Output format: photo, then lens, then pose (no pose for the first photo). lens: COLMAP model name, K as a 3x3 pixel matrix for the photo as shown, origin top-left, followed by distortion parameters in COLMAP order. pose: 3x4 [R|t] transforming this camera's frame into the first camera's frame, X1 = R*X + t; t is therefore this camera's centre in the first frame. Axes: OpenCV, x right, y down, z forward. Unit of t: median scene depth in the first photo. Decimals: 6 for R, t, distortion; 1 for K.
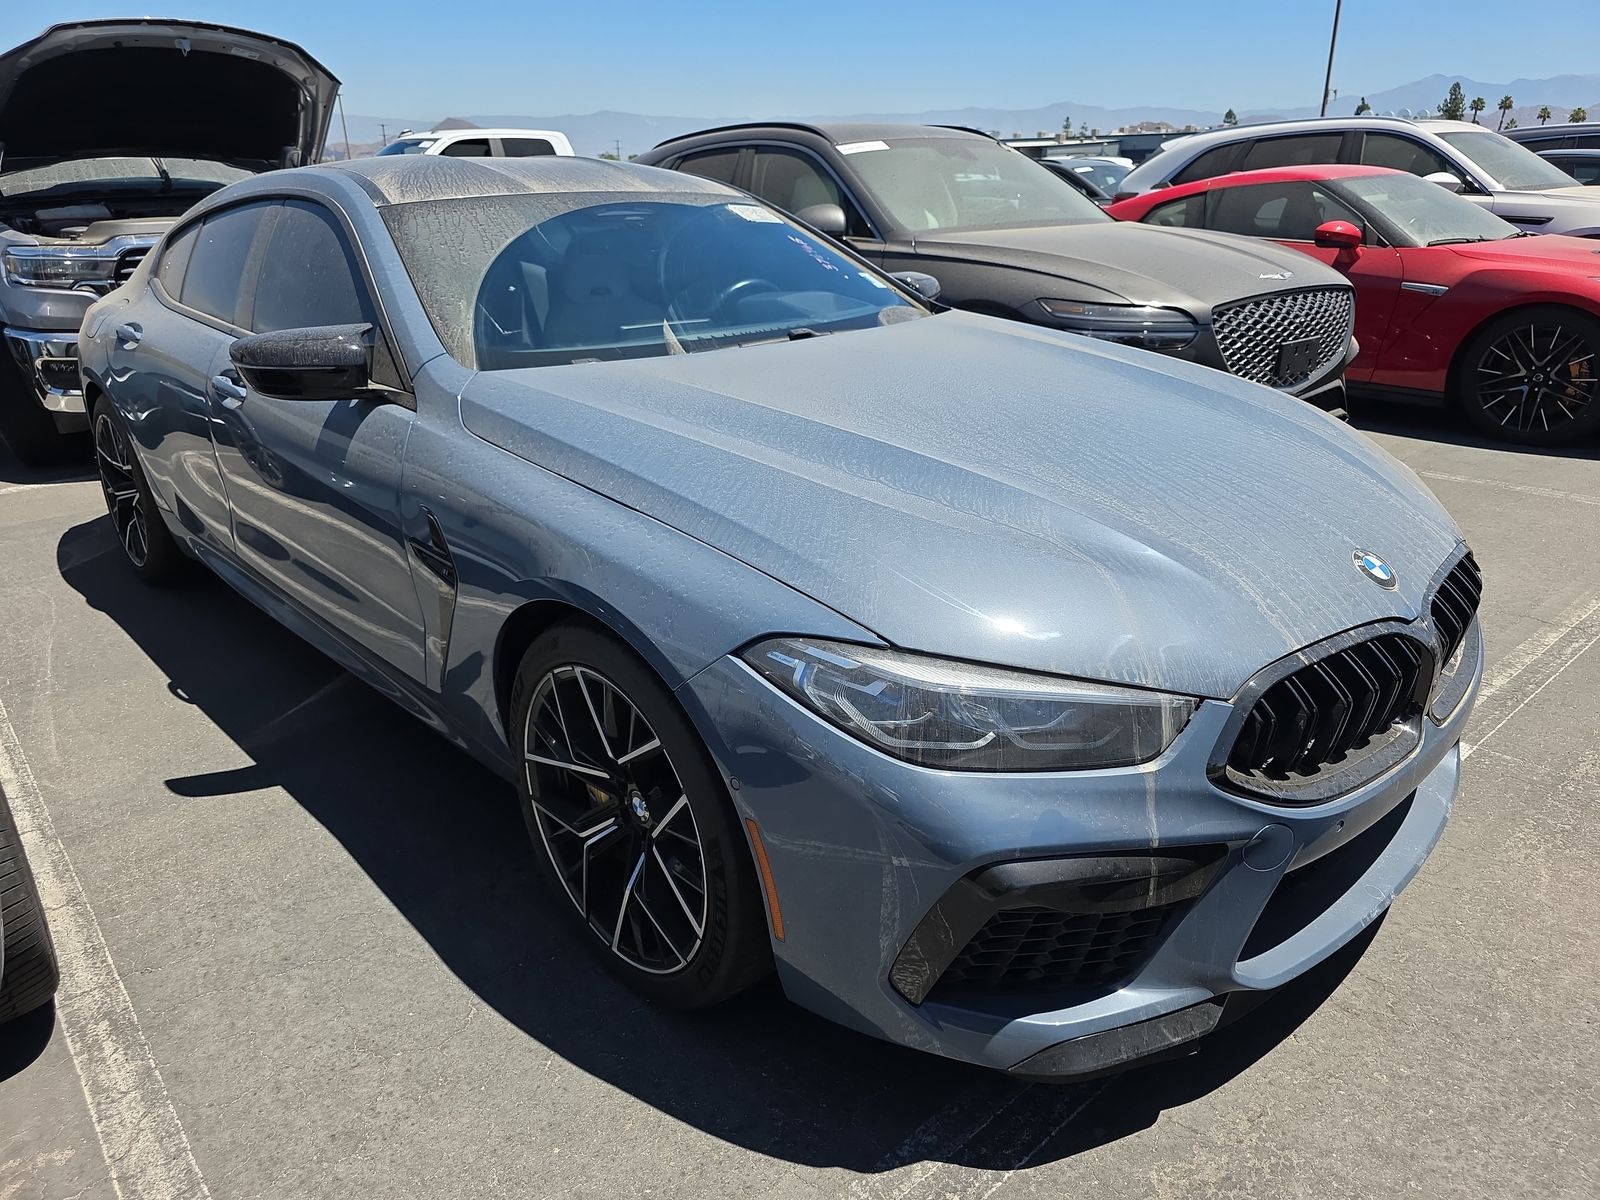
lens RADIAL K [[954.6, 0, 800.0], [0, 954.6, 600.0], [0, 0, 1]] dist [0.036536, -0.026110]
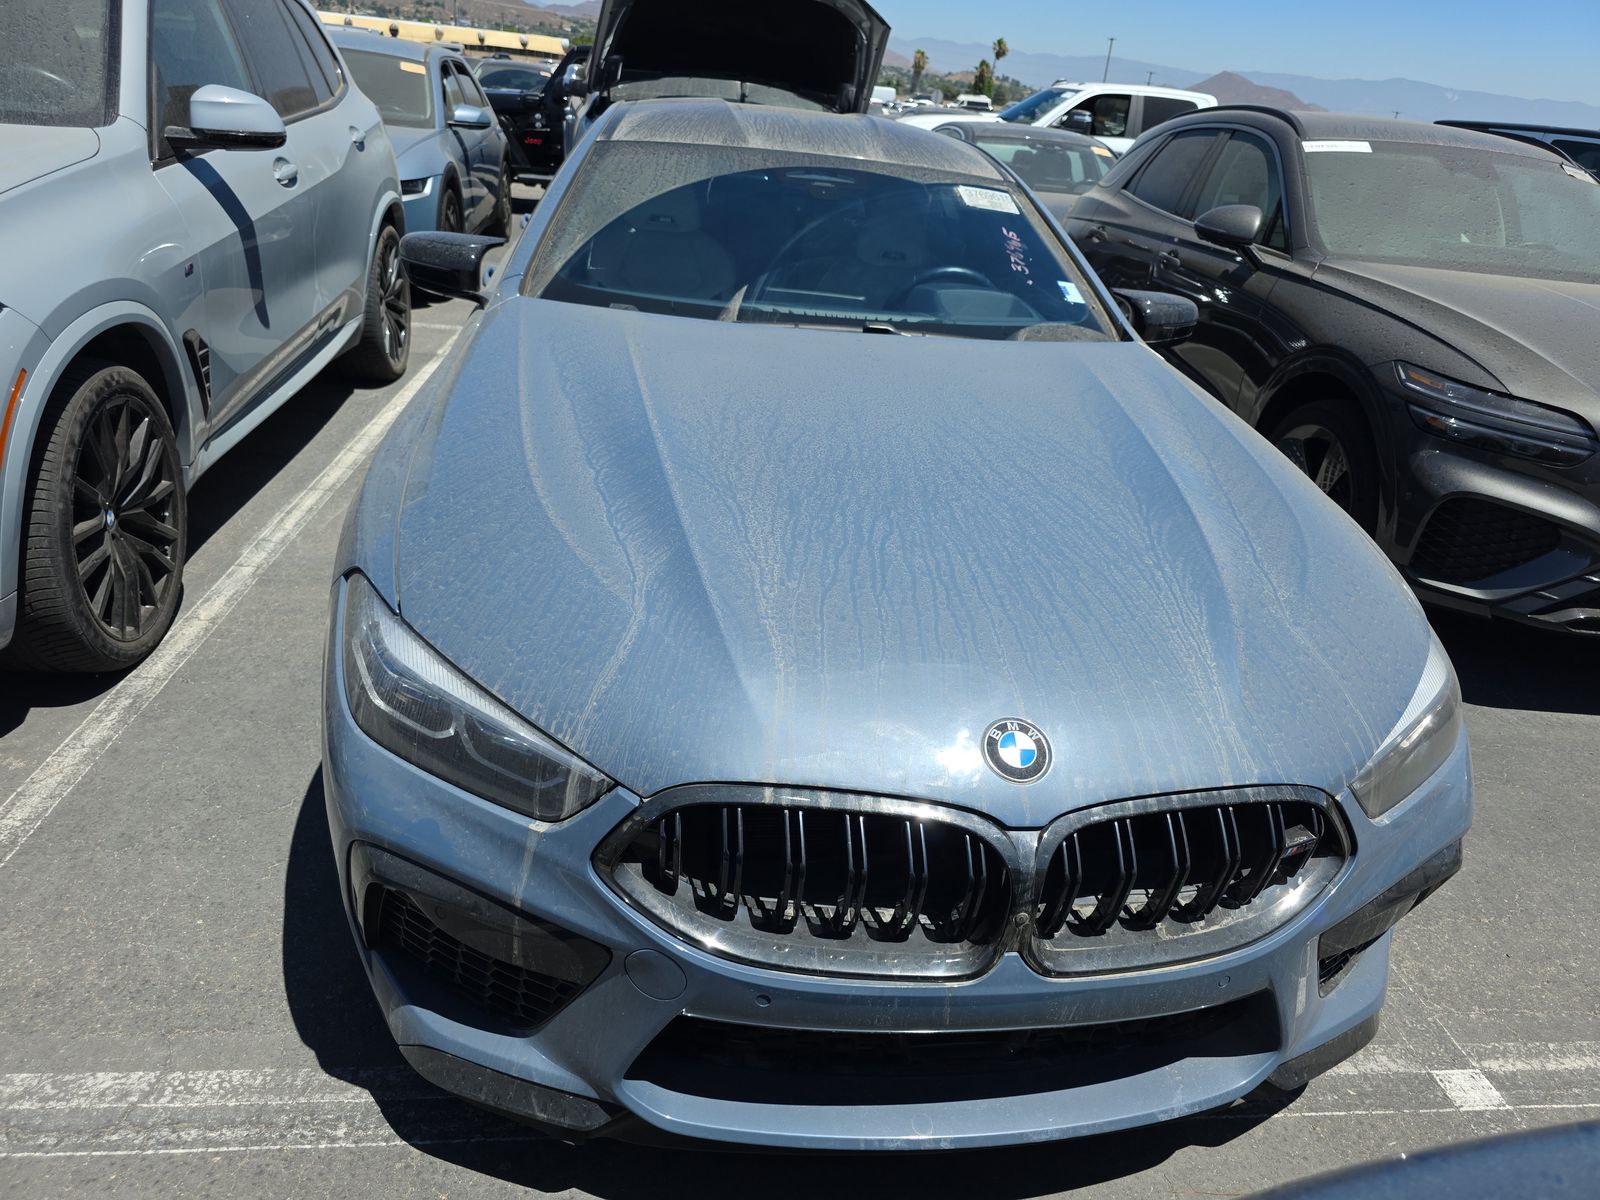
lens RADIAL K [[954.6, 0, 800.0], [0, 954.6, 600.0], [0, 0, 1]] dist [0.036536, -0.026110]
pose [[0.838204, 0.330732, -0.433626, 0.503574], [-0.314912, 0.942693, 0.110276, -0.120417], [0.445247, 0.044120, 0.894320, 0.147802]]
